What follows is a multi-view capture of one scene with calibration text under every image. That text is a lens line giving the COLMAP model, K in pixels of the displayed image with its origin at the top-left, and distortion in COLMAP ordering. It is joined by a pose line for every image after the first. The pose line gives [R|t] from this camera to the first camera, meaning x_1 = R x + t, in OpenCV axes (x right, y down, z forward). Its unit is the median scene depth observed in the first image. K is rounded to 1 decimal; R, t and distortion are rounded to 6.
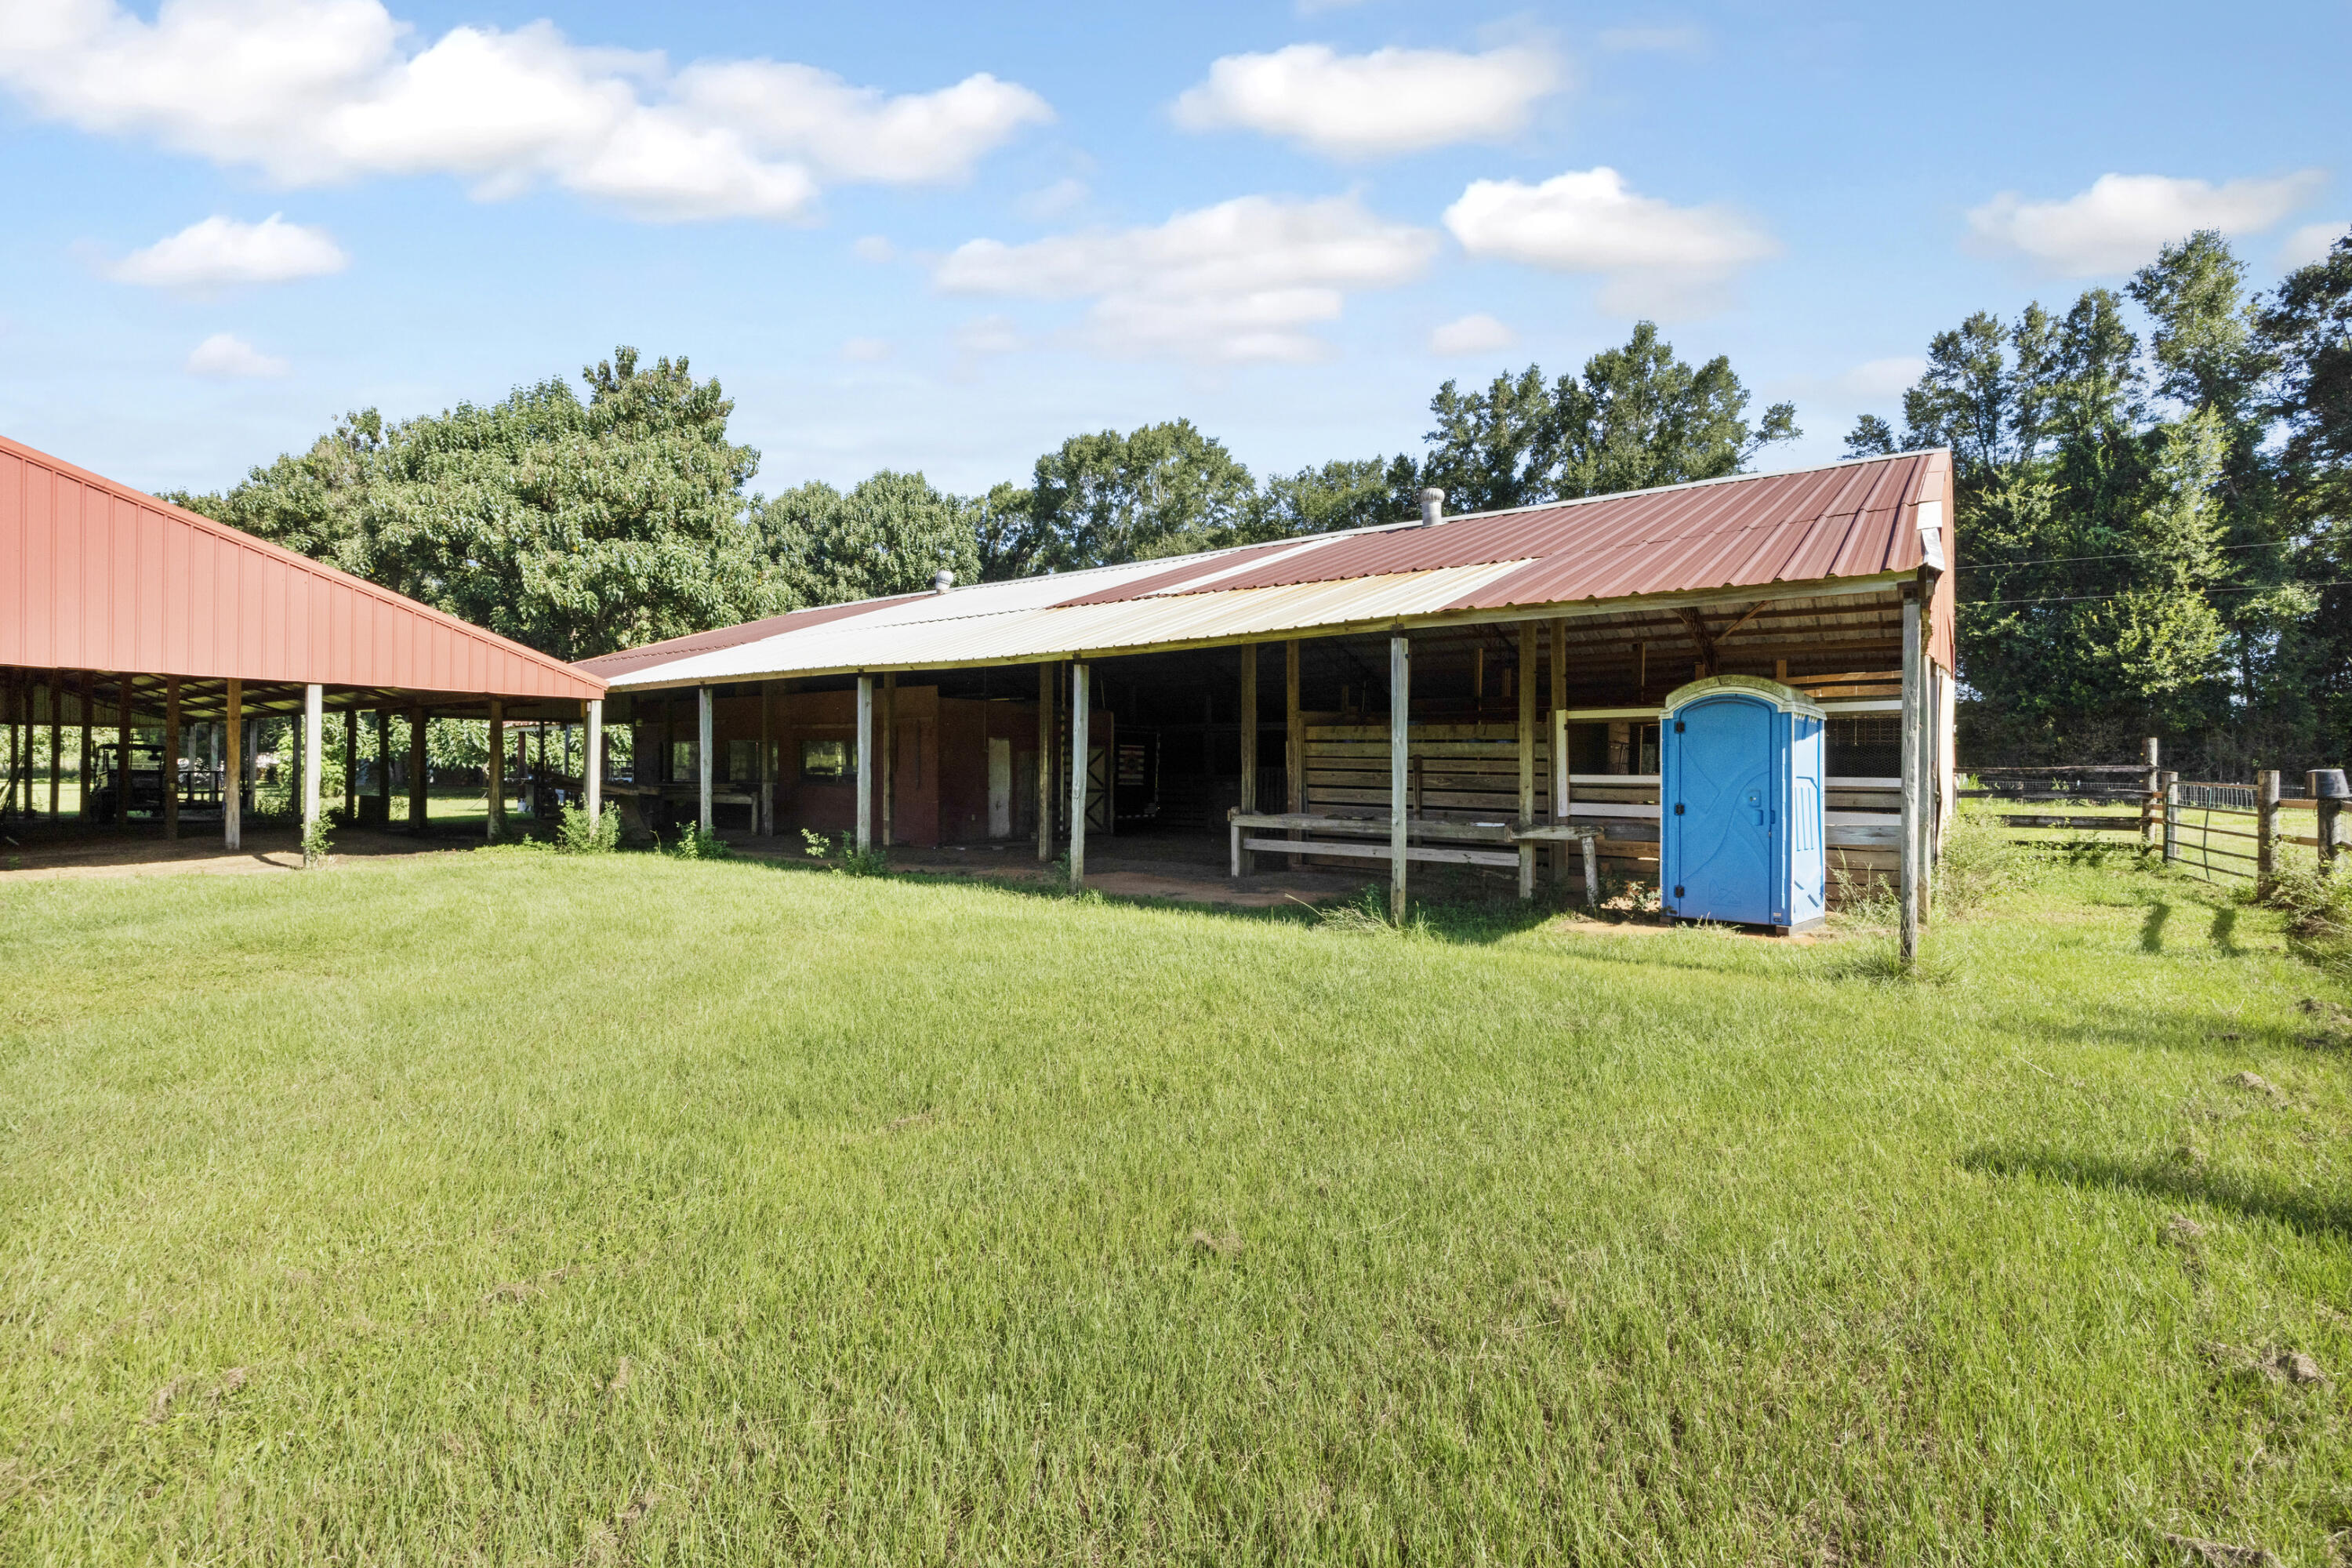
lens RADIAL K [[1066.0, 0, 1176.0], [0, 1066.0, 784.0], [0, 0, 1]] dist [-0.000727, -0.000220]
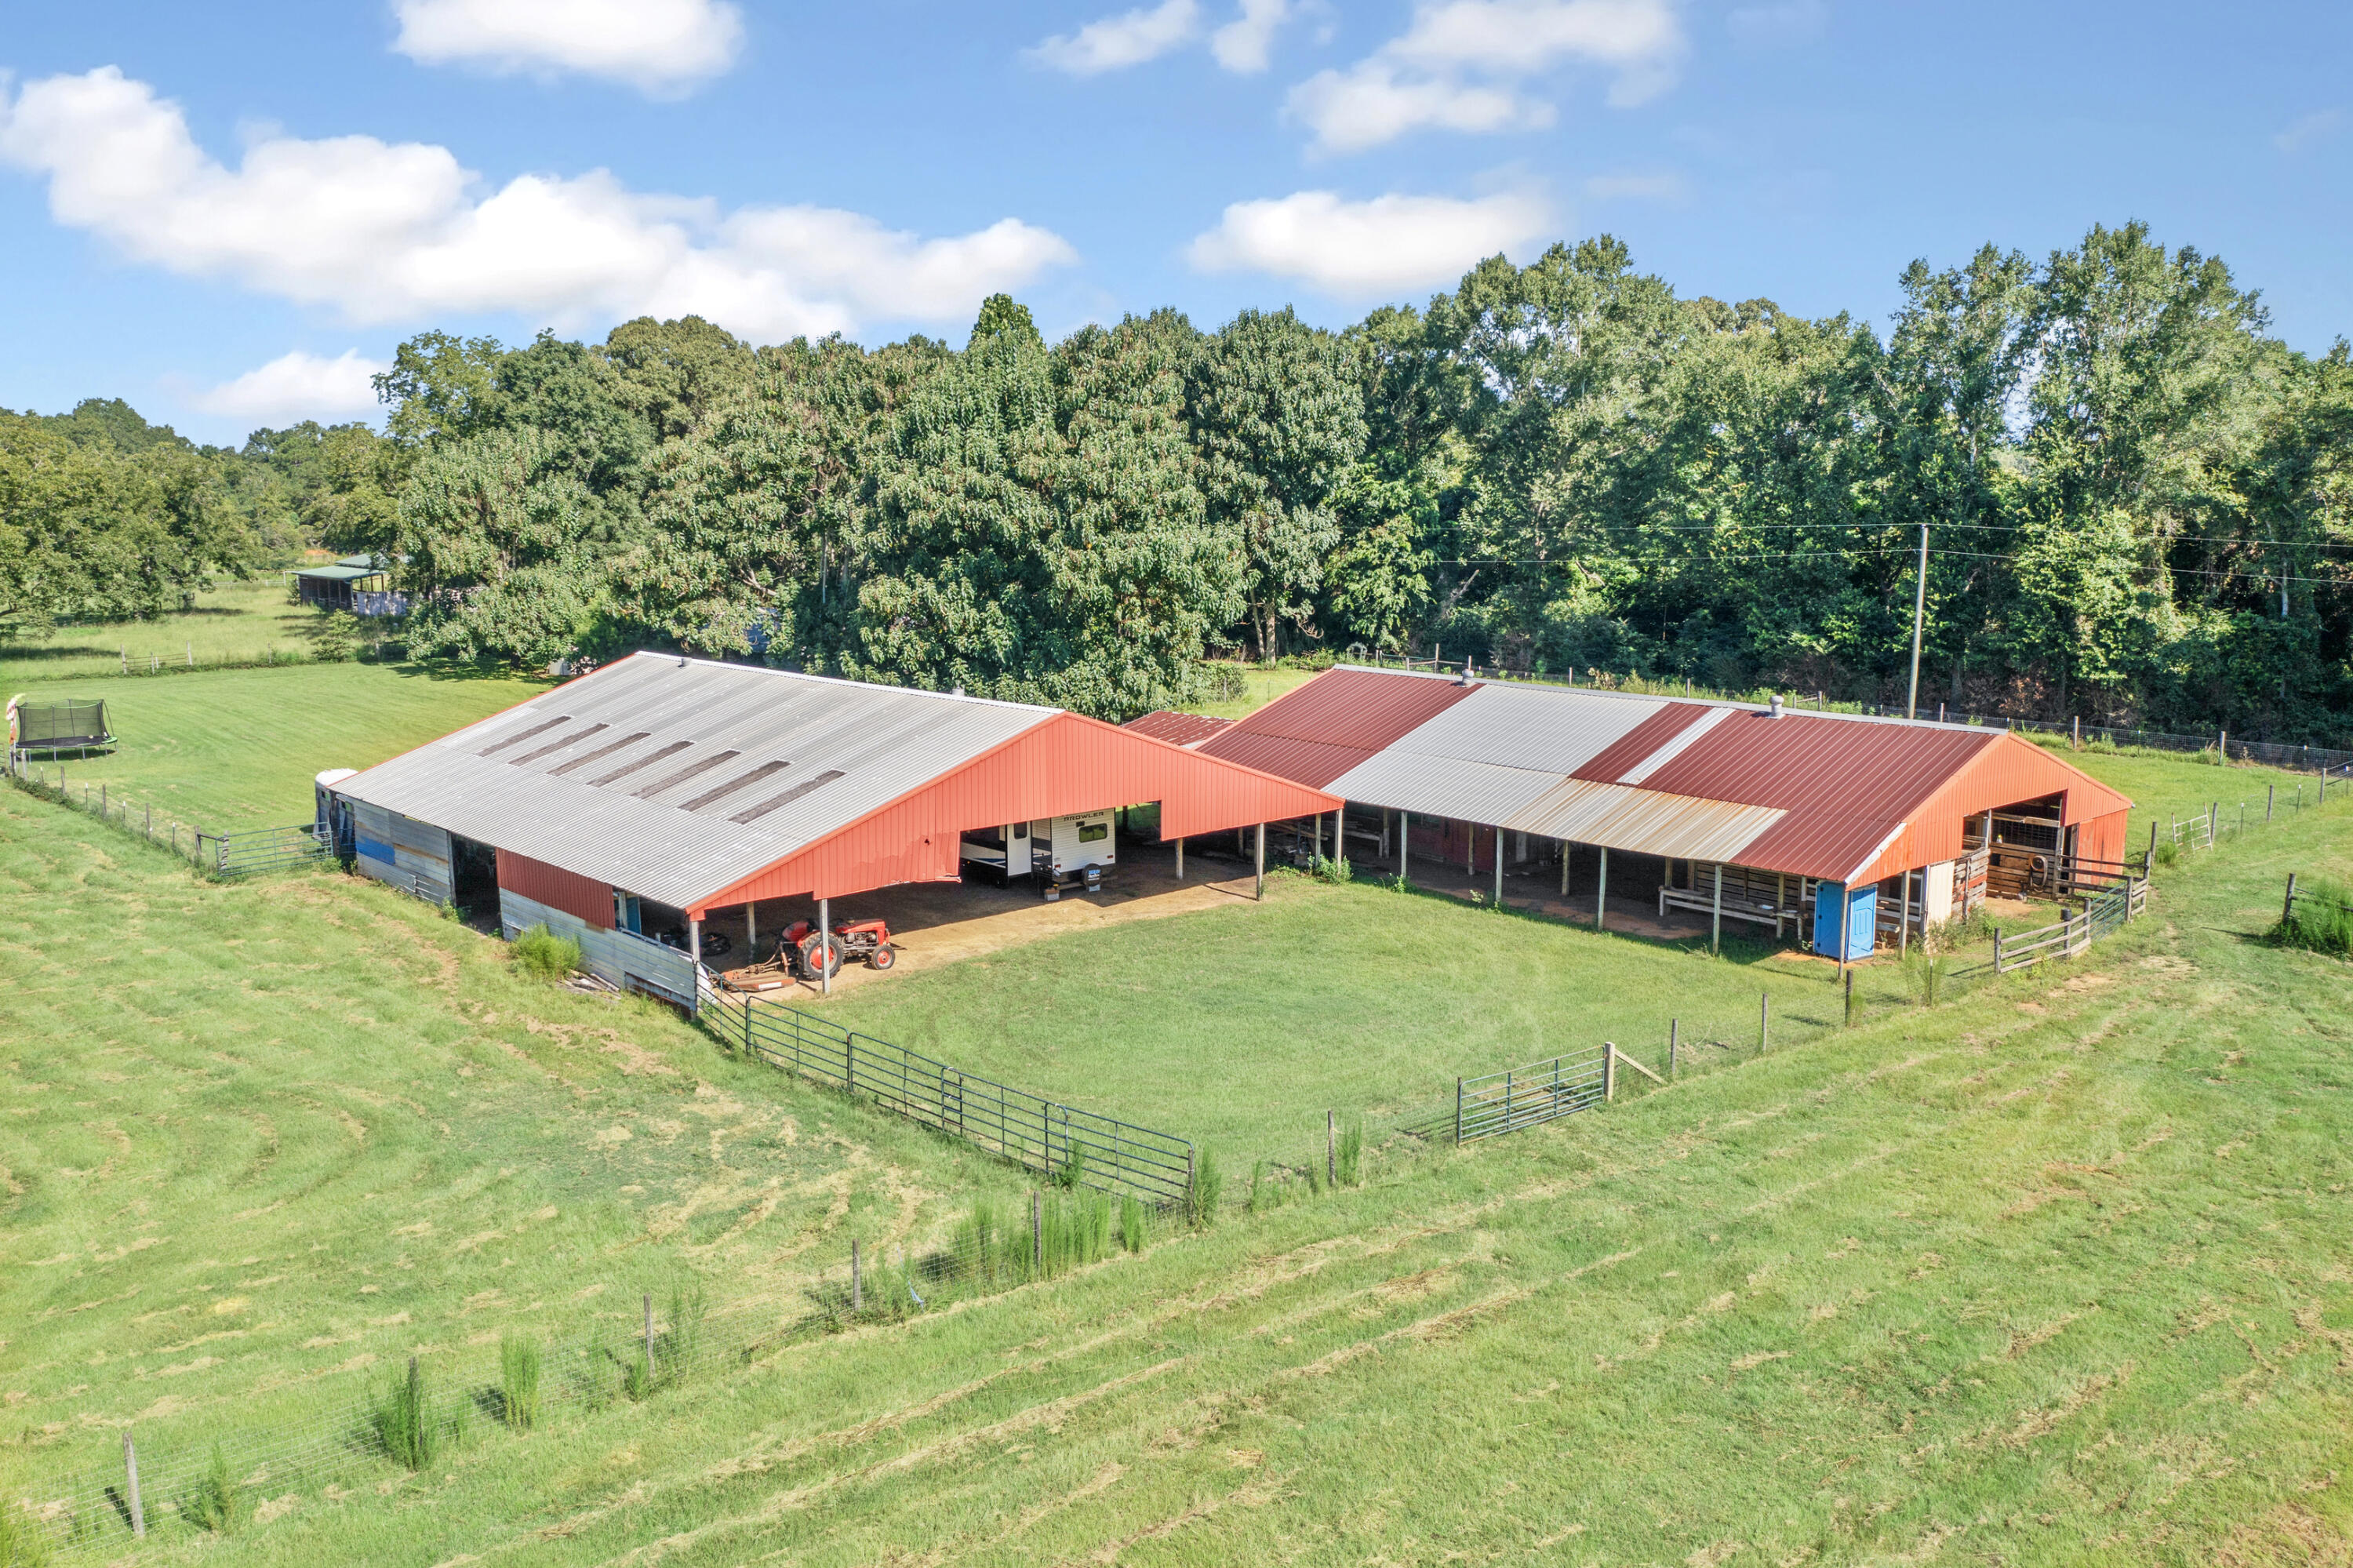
lens RADIAL K [[1883.8, 0, 1176.5], [0, 1883.8, 784.0], [0, 0, 1]] dist [0.001558, -0.000341]
pose [[0.981933, 0.020362, -0.188129, -0.066071], [0.008992, 0.988050, 0.153874, -0.257573], [0.189014, -0.152785, 0.970016, -0.960557]]
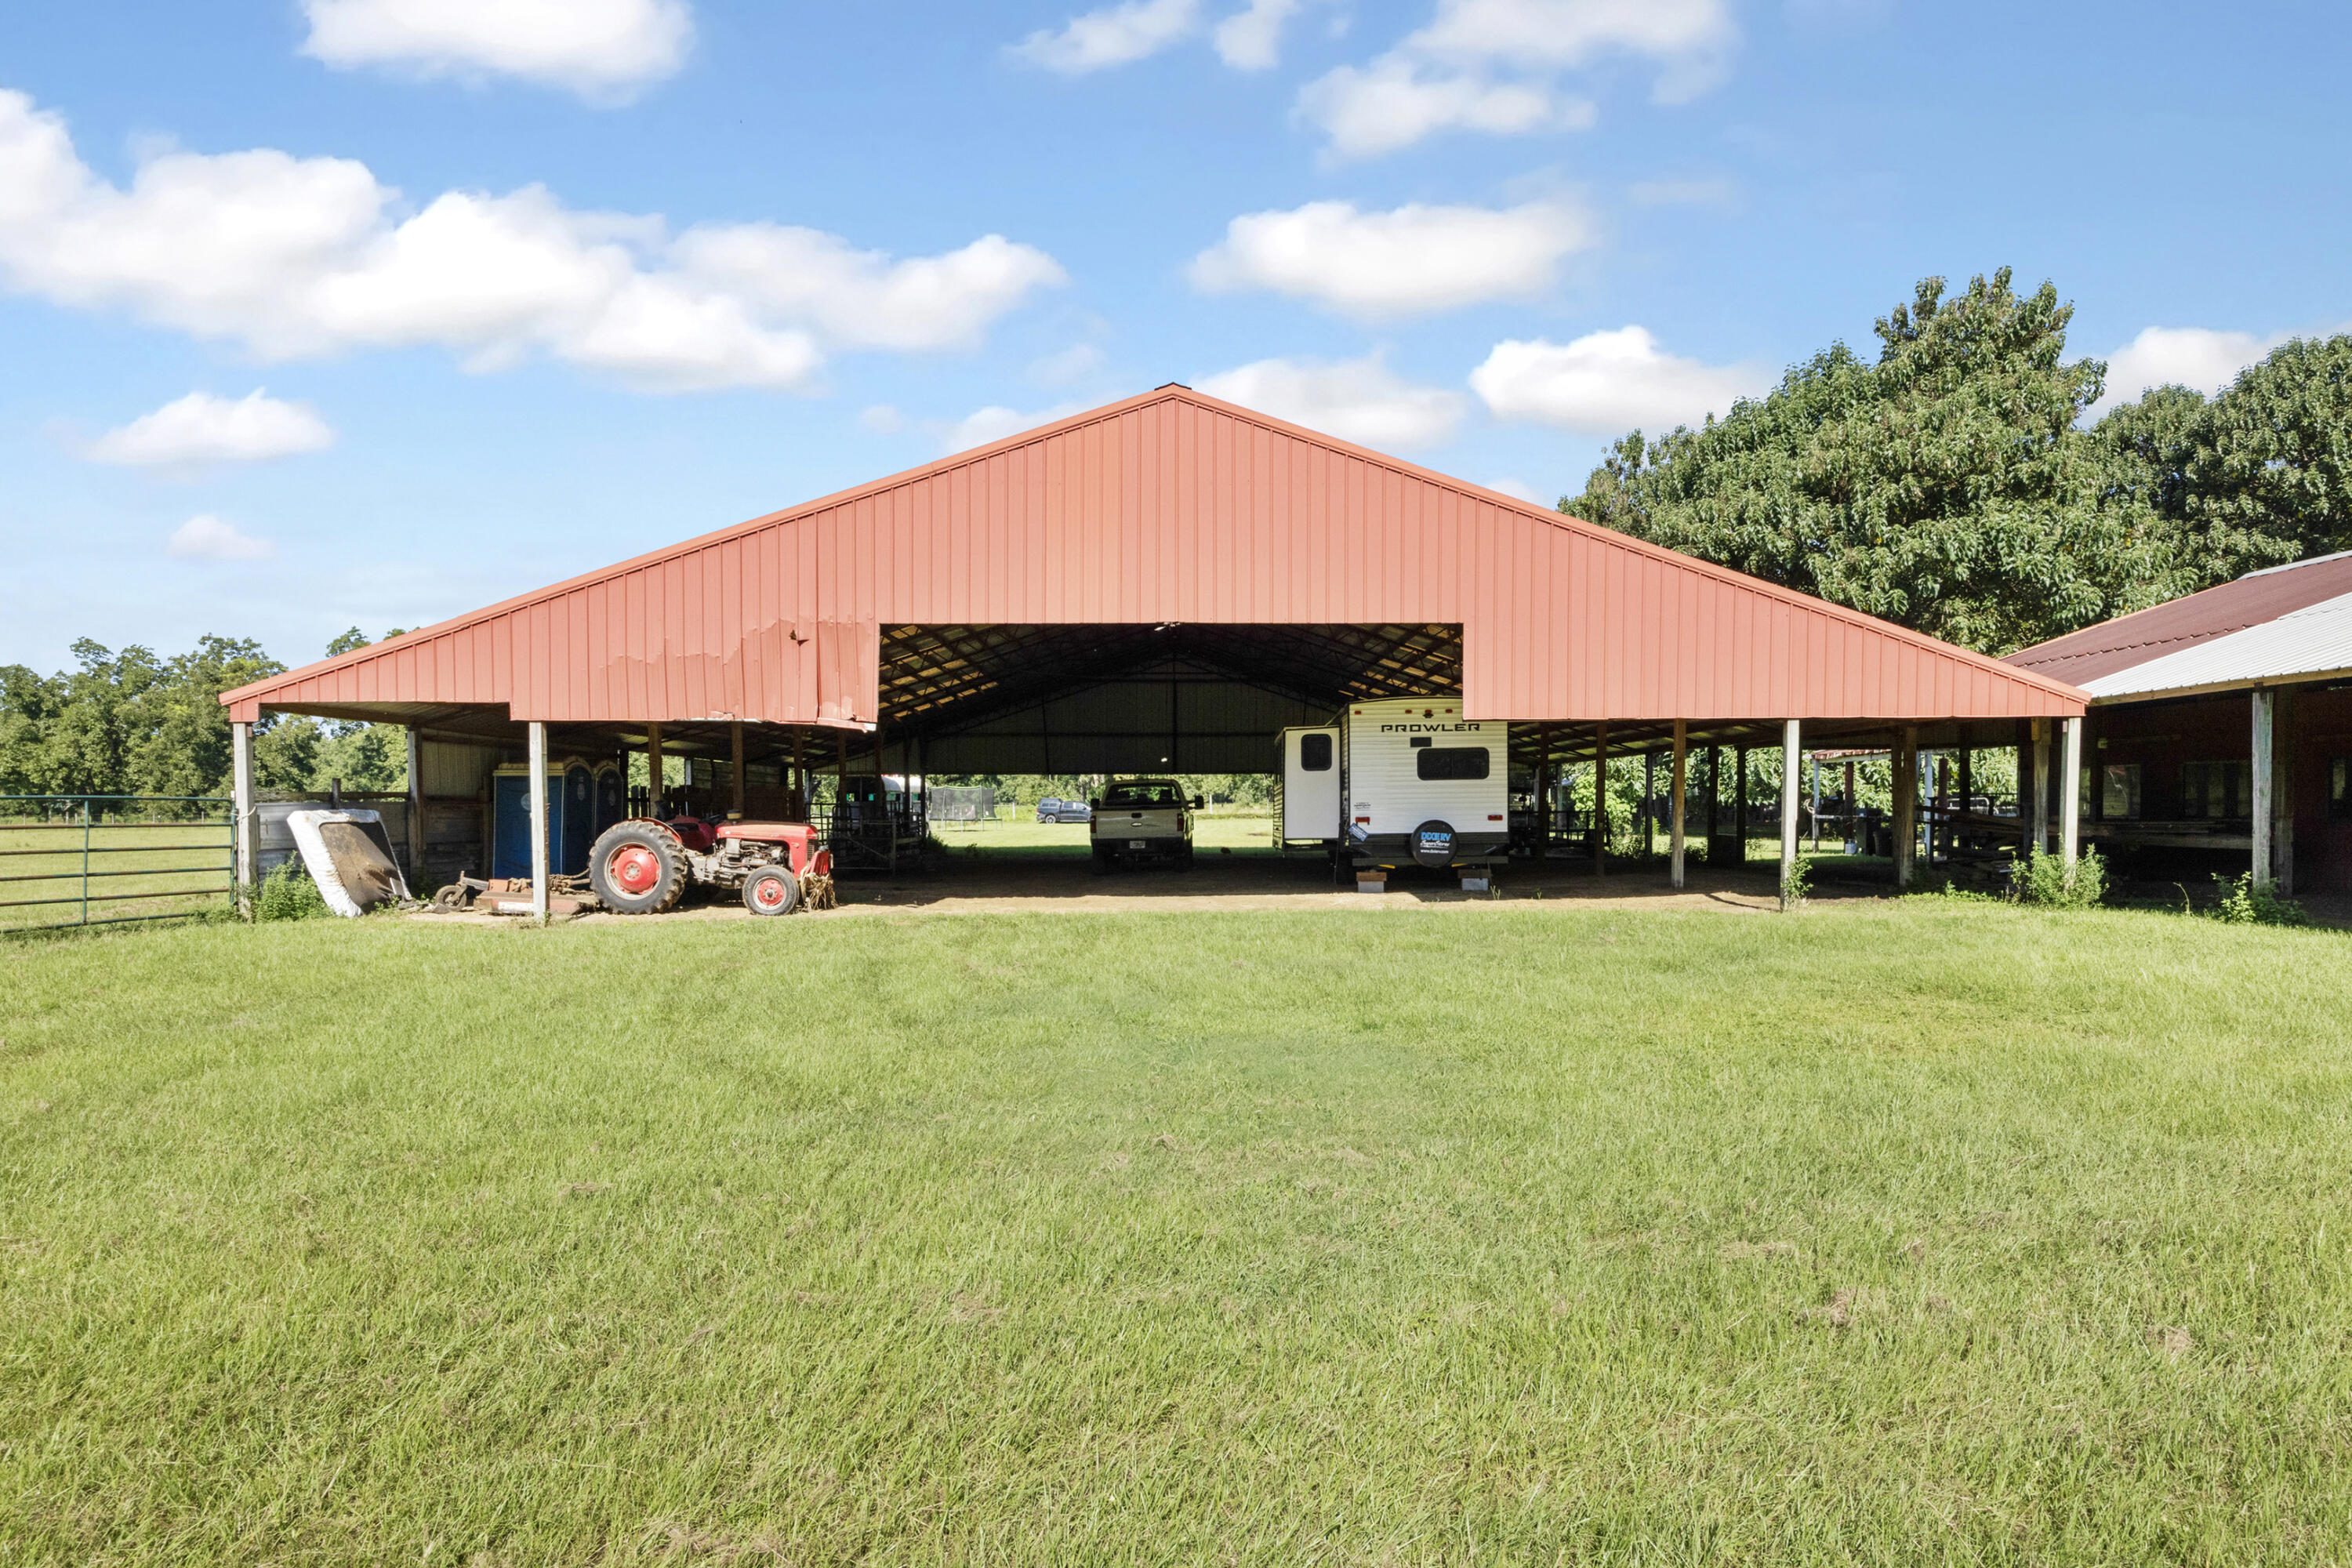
lens RADIAL K [[1315.9, 0, 1202.1], [0, 1315.9, 837.1], [0, 0, 1]] dist [-0.000109, 0.000241]
pose [[0.606242, 0.006053, -0.795257, -0.058364], [0.003251, 0.999944, 0.010090, -0.000368], [0.795274, -0.008703, 0.606188, -0.044562]]
